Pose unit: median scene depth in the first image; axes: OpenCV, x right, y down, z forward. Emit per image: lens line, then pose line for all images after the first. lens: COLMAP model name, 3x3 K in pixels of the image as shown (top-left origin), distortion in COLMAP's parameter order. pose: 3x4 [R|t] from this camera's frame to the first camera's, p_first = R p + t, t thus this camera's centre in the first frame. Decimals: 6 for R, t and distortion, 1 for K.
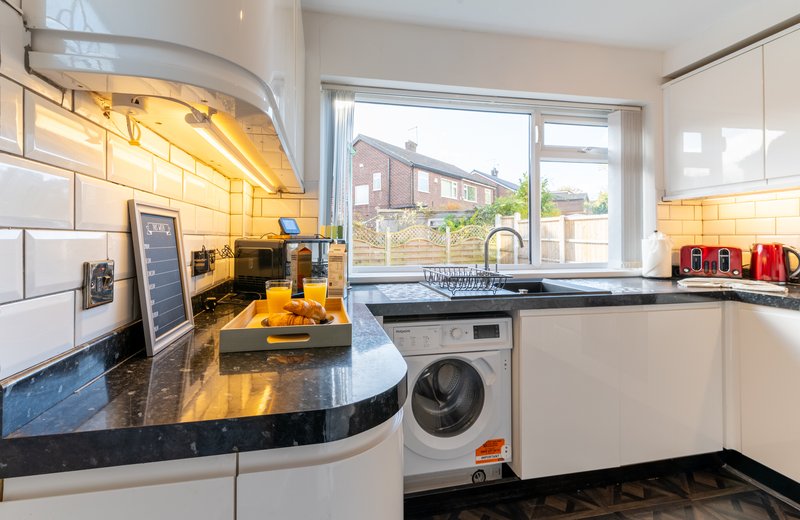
lens RADIAL K [[350.7, 0, 391.6], [0, 350.7, 235.3], [0, 0, 1]] dist [0.004295, 0.000462]
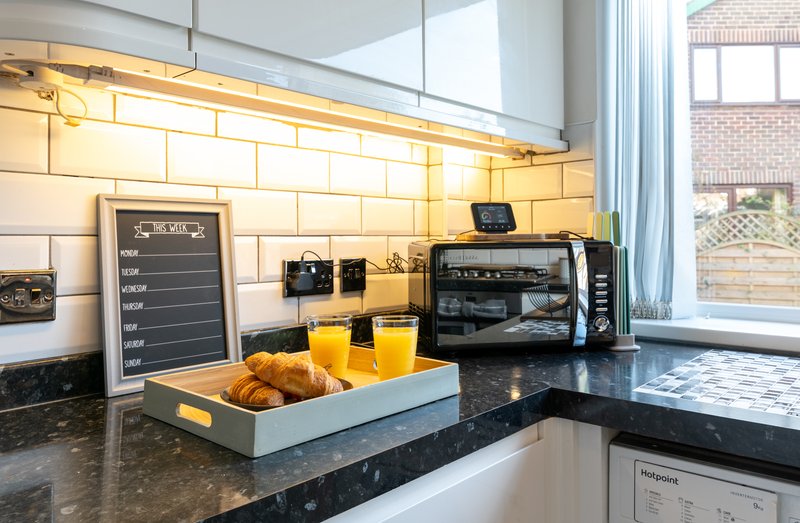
lens RADIAL K [[600.0, 0, 422.4], [0, 600.0, 239.7], [0, 0, 1]] dist [0.011917, 0.003064]
pose [[0.613725, -0.005306, -0.789502, 0.381011], [0.014403, 0.999886, 0.004476, 0.002482], [0.789389, -0.014119, 0.613731, 0.365226]]
